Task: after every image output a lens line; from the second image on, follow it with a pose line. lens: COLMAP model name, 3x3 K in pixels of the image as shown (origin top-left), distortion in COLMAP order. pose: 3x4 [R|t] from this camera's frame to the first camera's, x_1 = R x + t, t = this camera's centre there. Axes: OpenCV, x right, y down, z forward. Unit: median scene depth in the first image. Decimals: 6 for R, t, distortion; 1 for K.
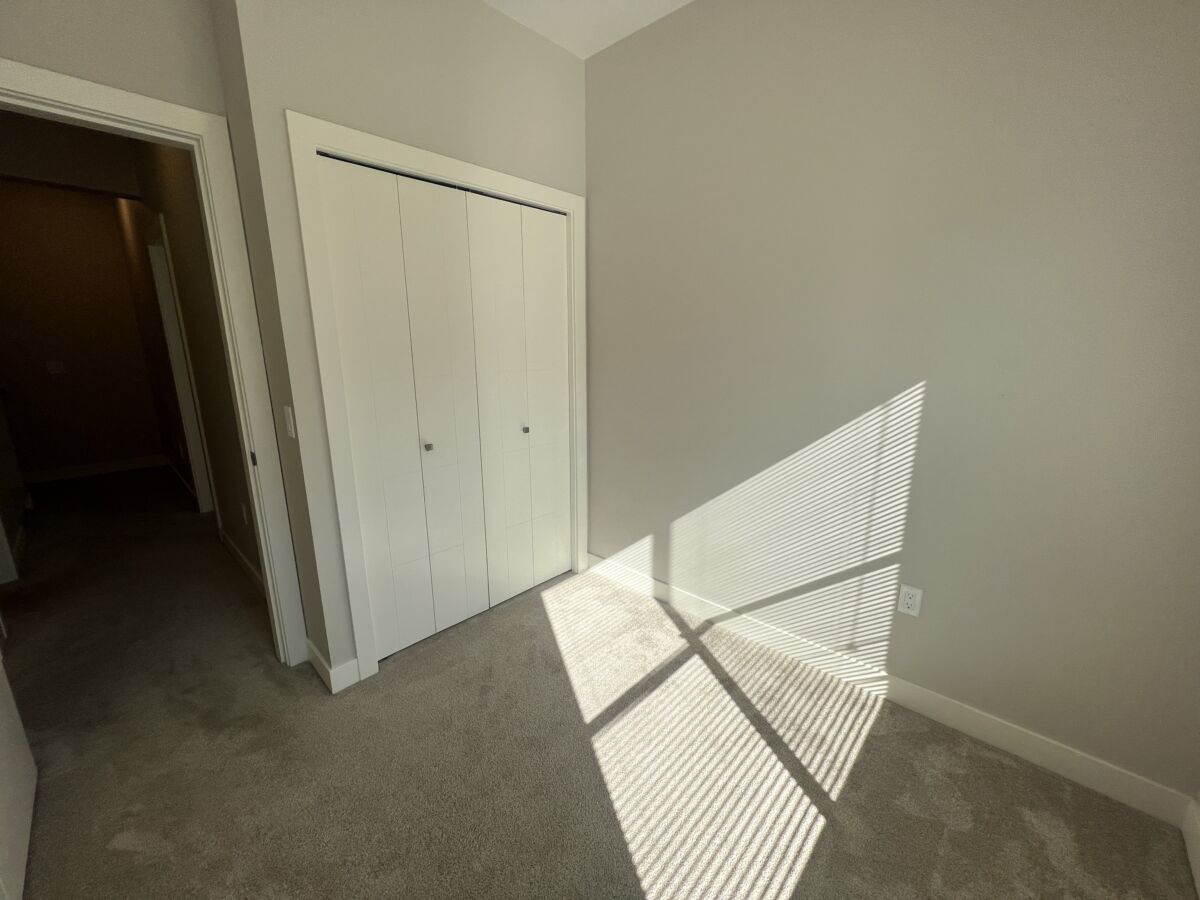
lens RADIAL K [[477.5, 0, 597.5], [0, 477.5, 449.1], [0, 0, 1]] dist [0.000067, 0.000141]
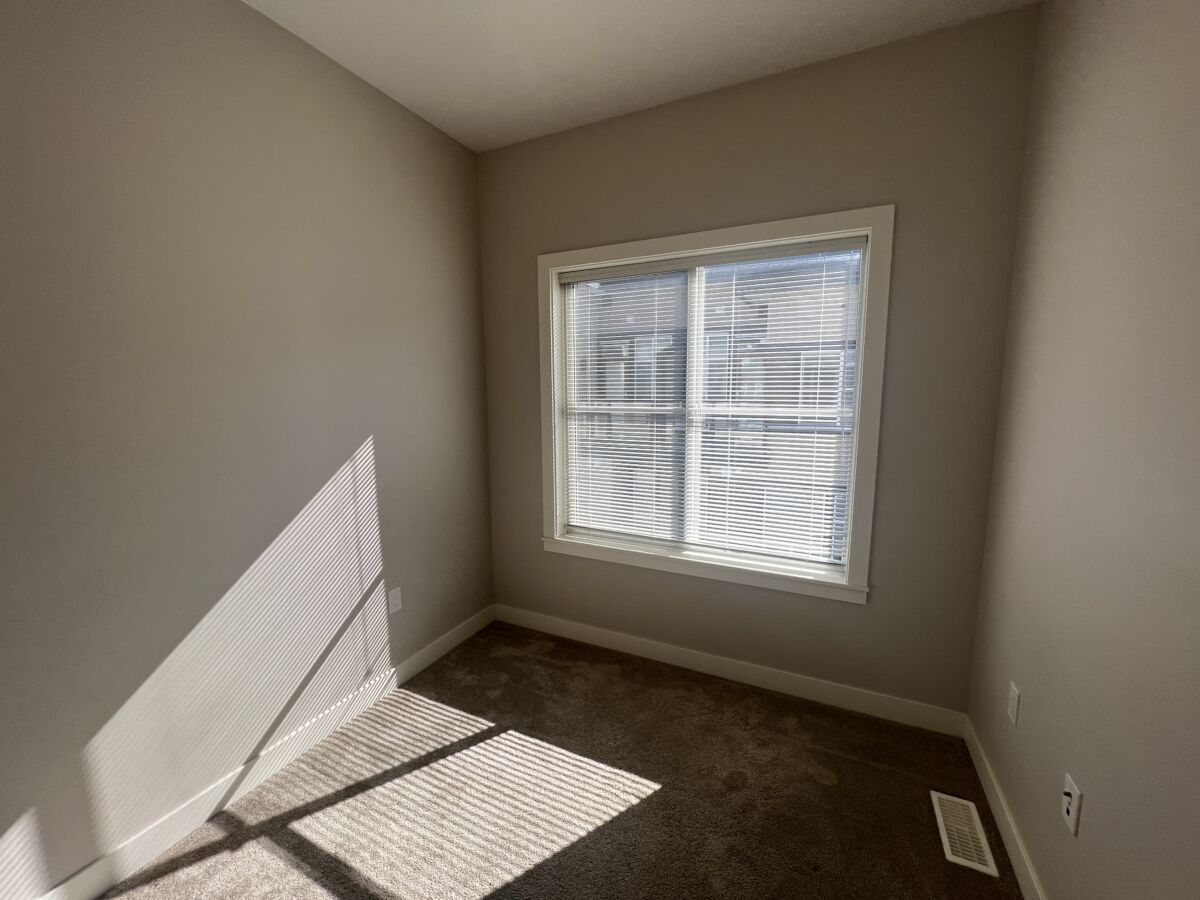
lens RADIAL K [[477.5, 0, 597.5], [0, 477.5, 449.1], [0, 0, 1]] dist [0.000067, 0.000141]
pose [[-0.299812, -0.113419, 0.947232, -0.696734], [0.217711, 0.958573, 0.183685, -0.197763], [-0.928825, 0.261294, -0.262699, 0.724477]]
